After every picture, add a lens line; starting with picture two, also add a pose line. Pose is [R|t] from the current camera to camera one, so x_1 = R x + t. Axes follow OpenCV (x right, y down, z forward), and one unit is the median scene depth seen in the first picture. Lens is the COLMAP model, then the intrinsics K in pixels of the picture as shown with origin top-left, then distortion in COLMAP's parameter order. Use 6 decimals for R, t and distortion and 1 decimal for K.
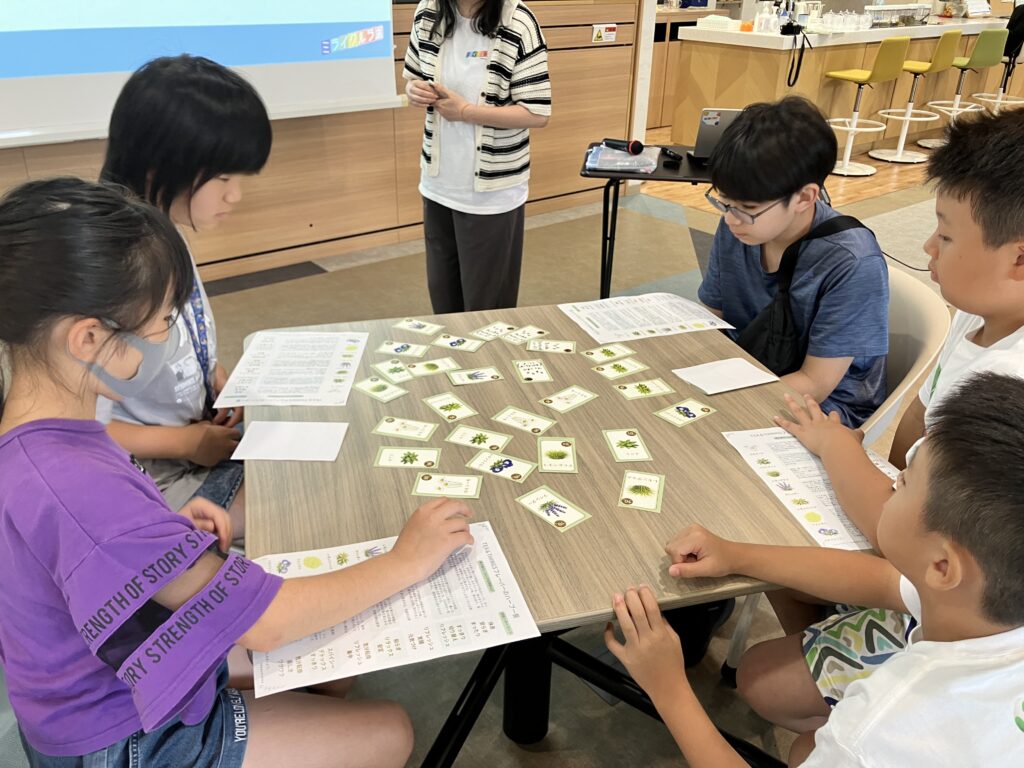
lens RADIAL K [[892.3, 0, 508.9], [0, 892.3, 381.0], [0, 0, 1]] dist [0.011177, 0.006163]
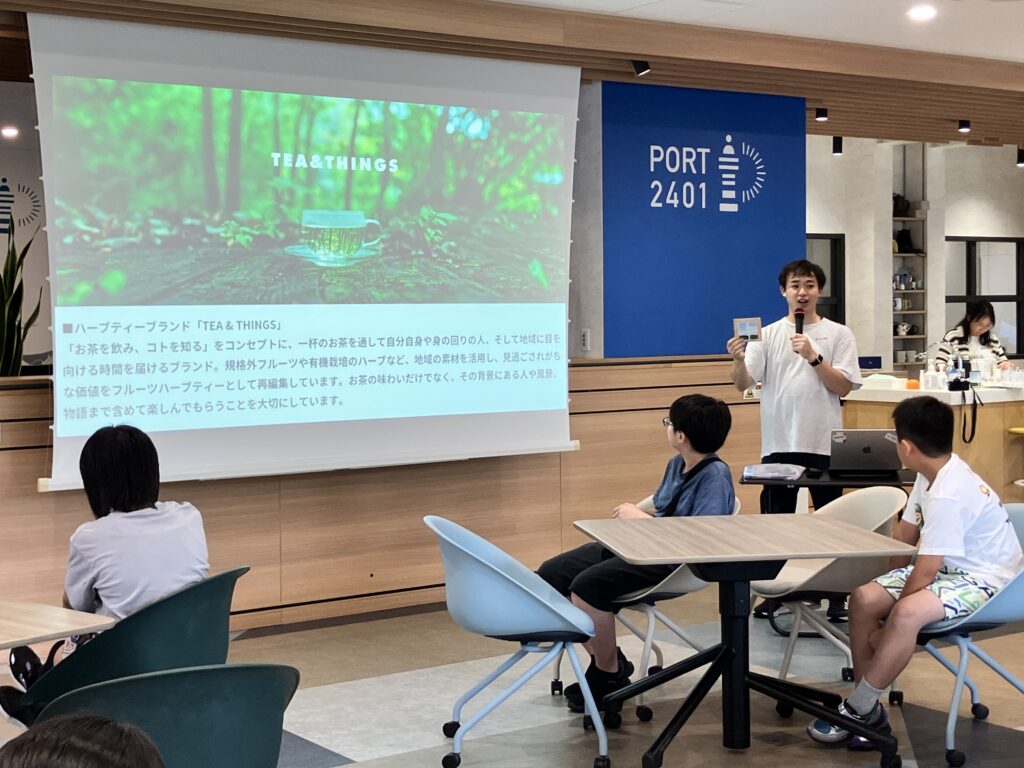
lens RADIAL K [[1596.3, 0, 514.2], [0, 1596.3, 383.2], [0, 0, 1]] dist [0.149159, 0.000000]
pose [[0.998042, -0.023288, -0.058050, -0.052847], [-0.001113, 0.921346, -0.388741, 0.266237], [0.062537, 0.388044, 0.919517, -0.593112]]
